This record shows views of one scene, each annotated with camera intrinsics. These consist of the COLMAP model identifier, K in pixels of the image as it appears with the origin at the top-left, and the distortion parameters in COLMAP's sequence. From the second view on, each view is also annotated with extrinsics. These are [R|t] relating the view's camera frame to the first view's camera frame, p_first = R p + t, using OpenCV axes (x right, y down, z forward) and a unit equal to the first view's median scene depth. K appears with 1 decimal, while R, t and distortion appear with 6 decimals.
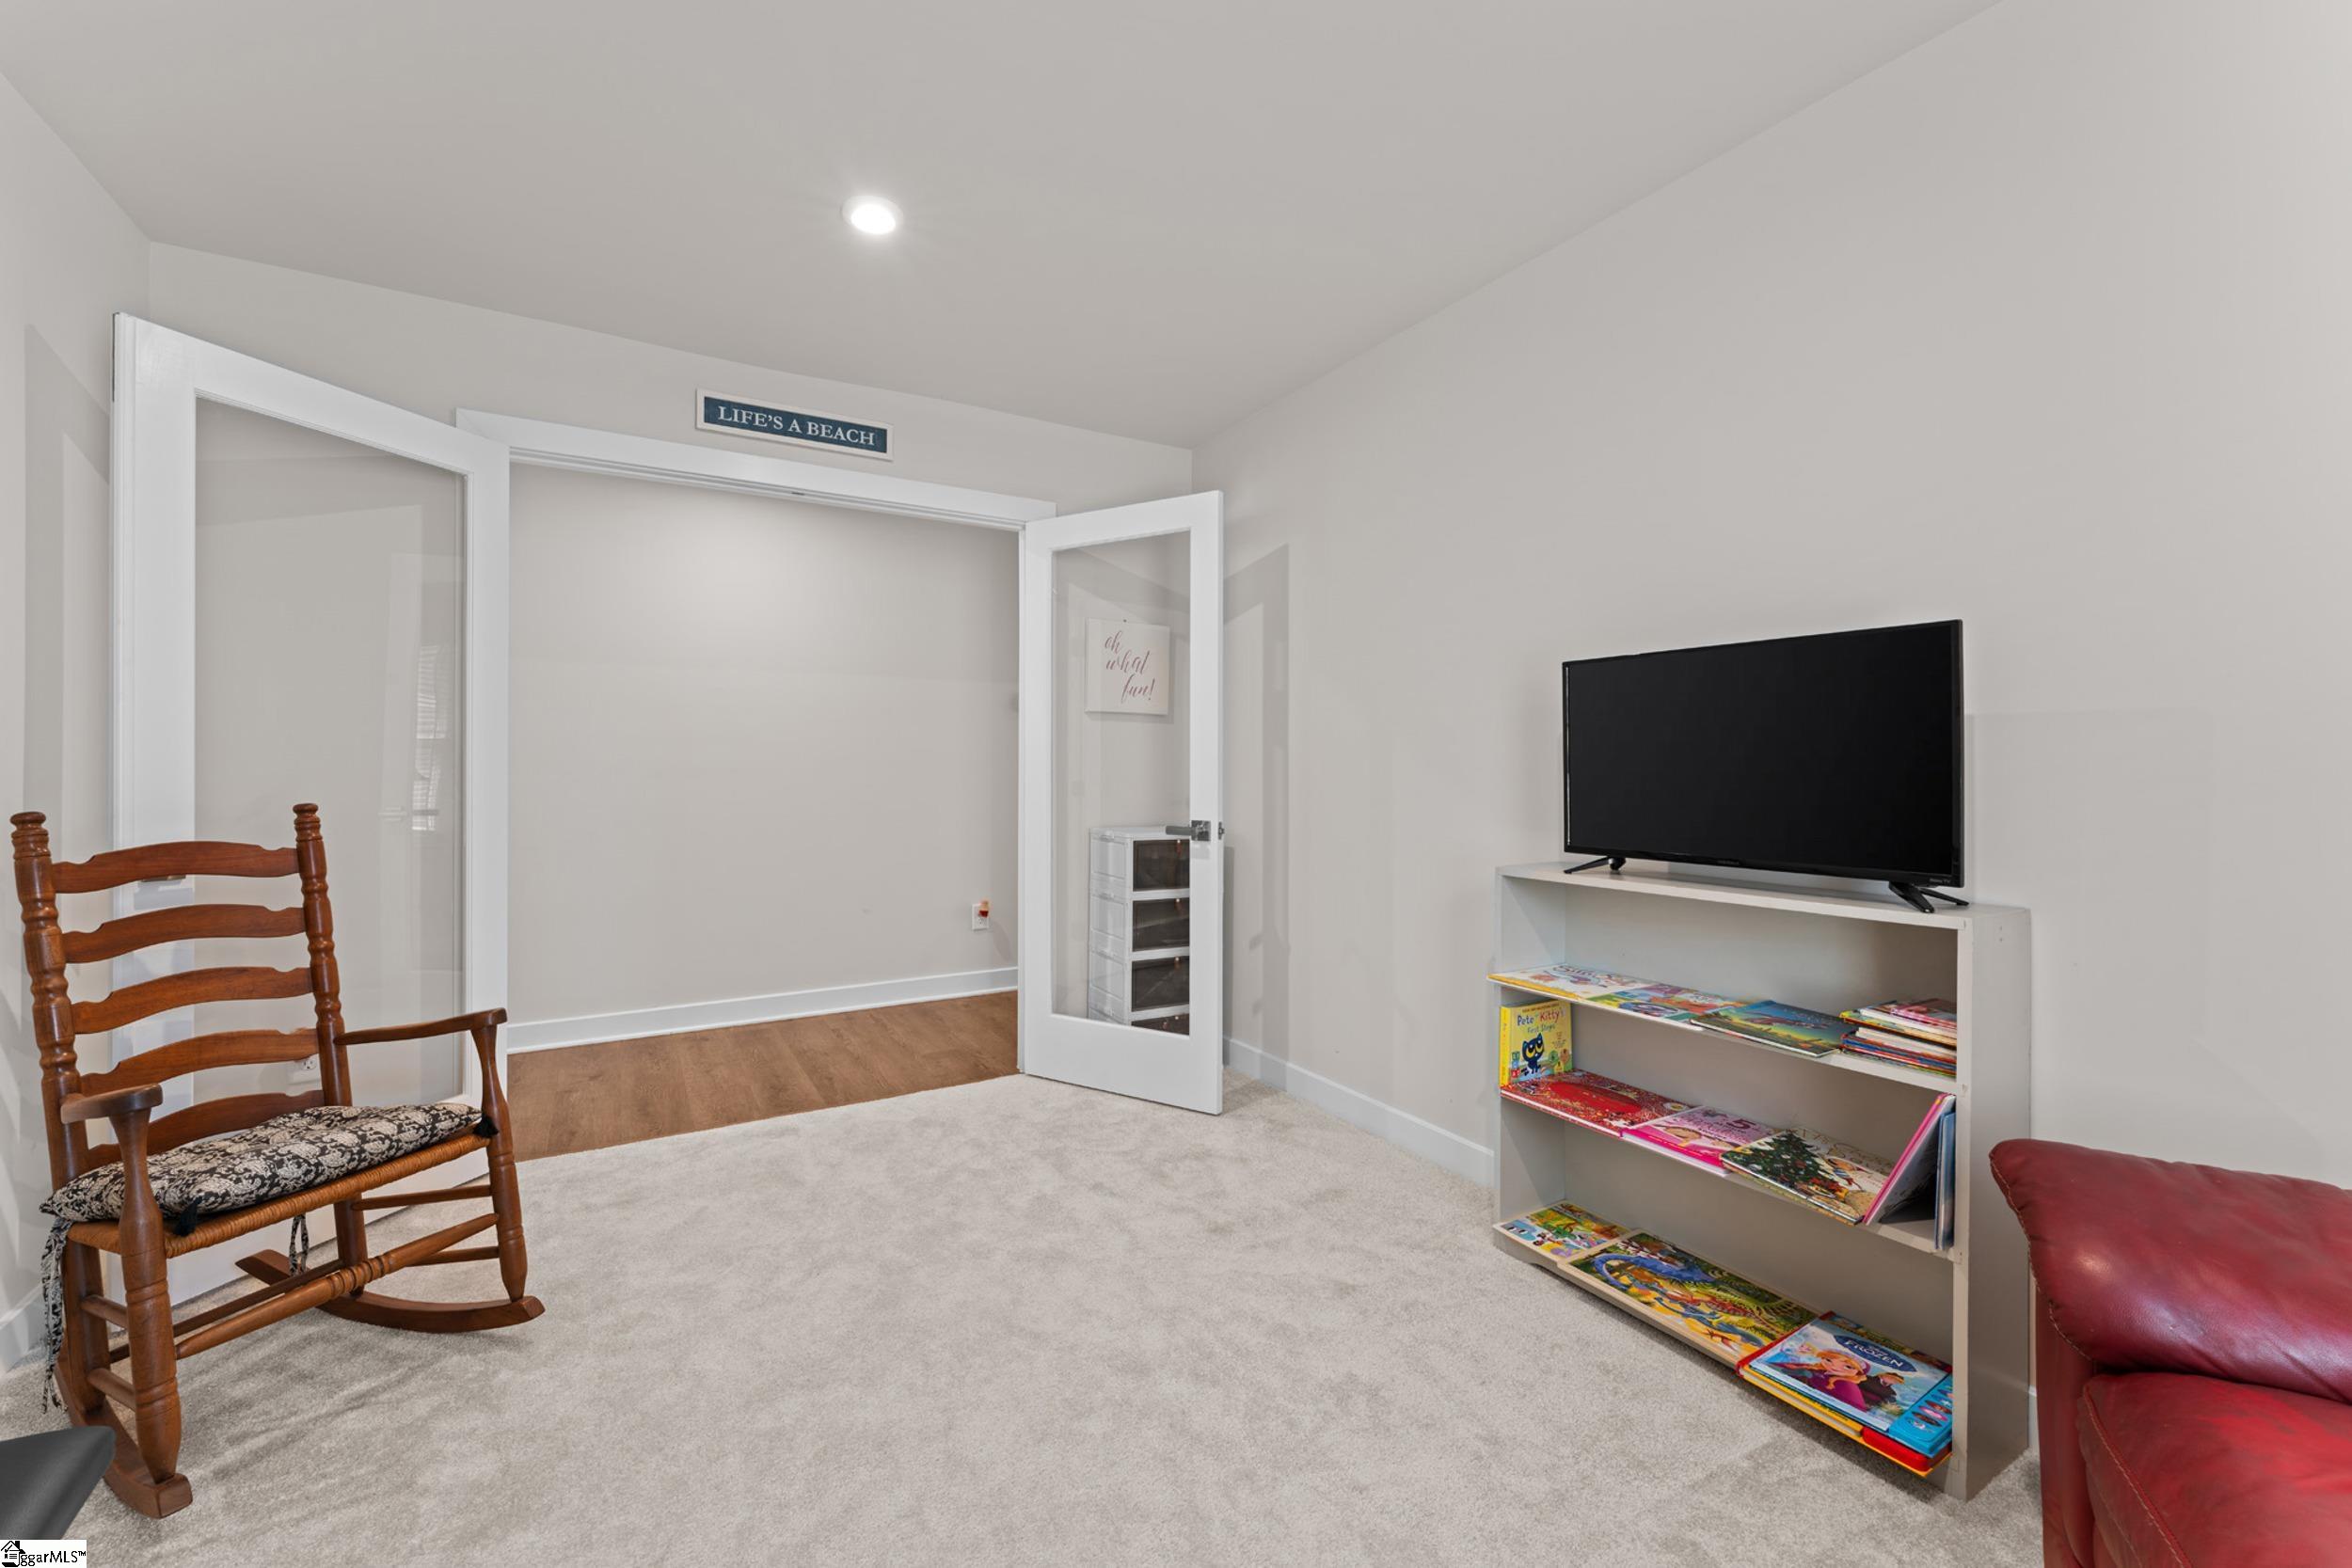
lens RADIAL K [[942.8, 0, 1176.2], [0, 942.8, 774.6], [0, 0, 1]] dist [-0.000352, -0.000144]
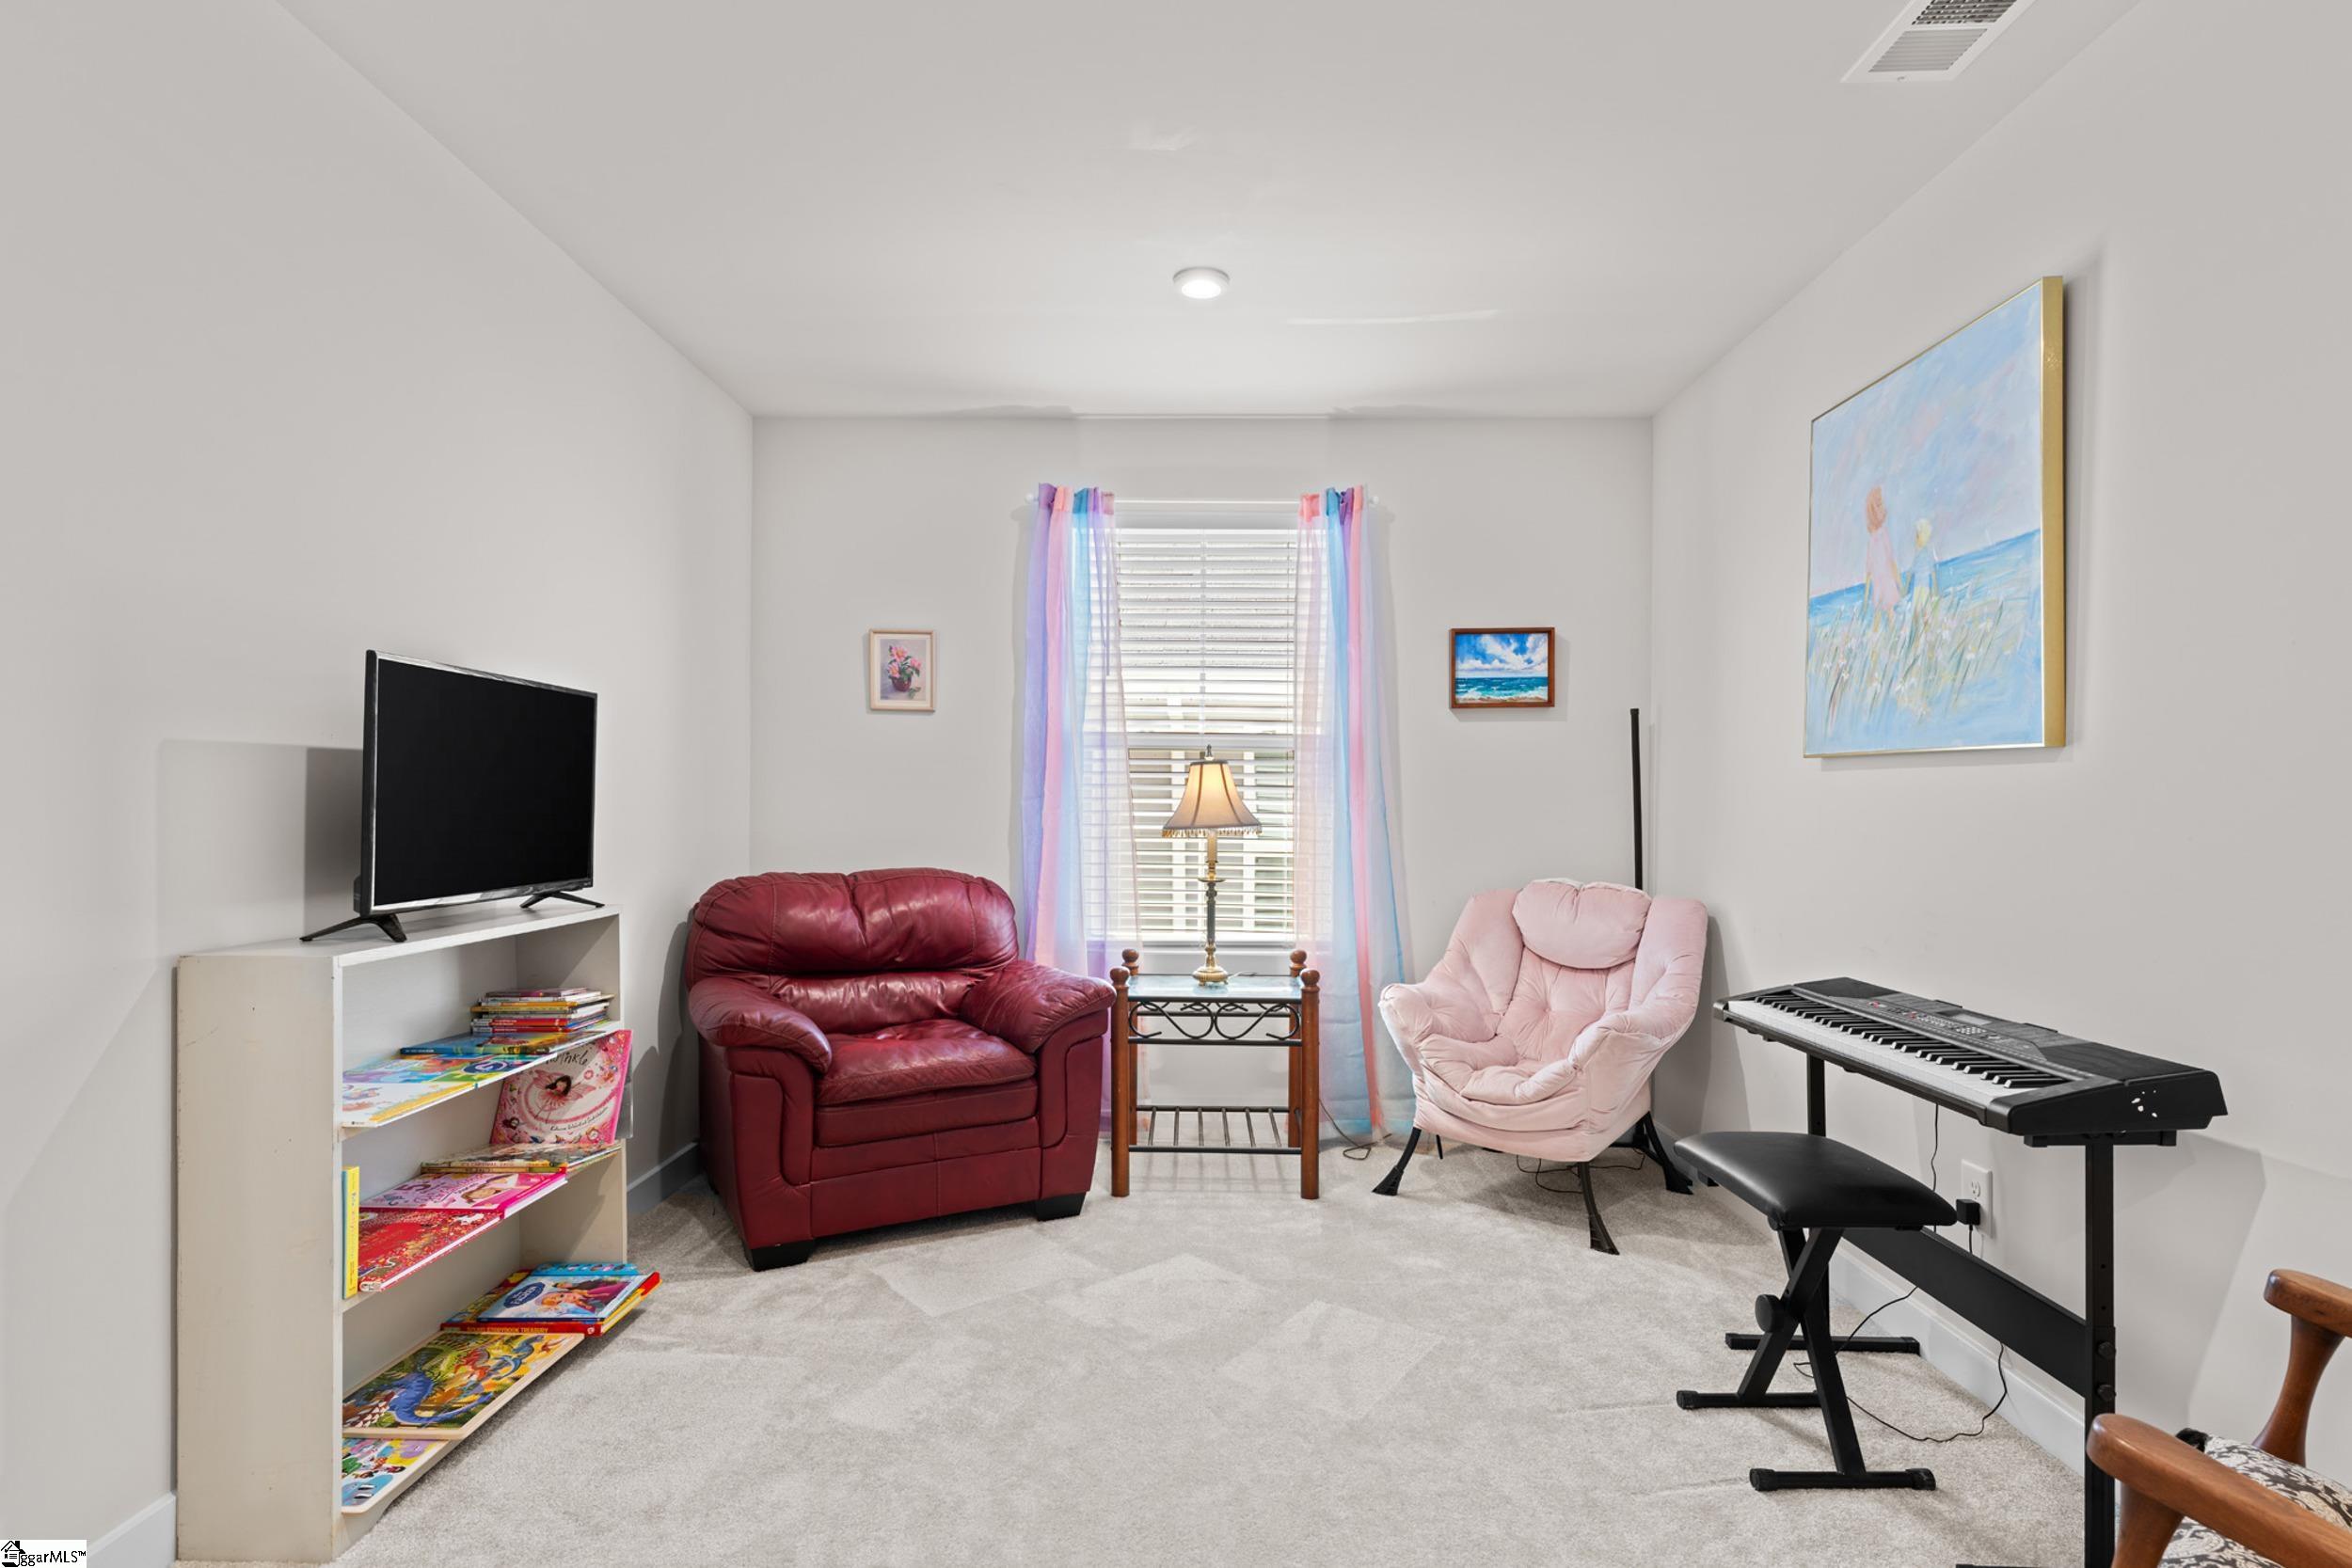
lens RADIAL K [[1208.6, 0, 1175.8], [0, 1208.6, 790.7], [0, 0, 1]] dist [-0.001089, -0.000146]
pose [[-0.851879, -0.000722, 0.523739, -0.679254], [-0.003221, 0.999987, -0.003860, -0.014343], [-0.523729, -0.004975, -0.851870, 1.688989]]
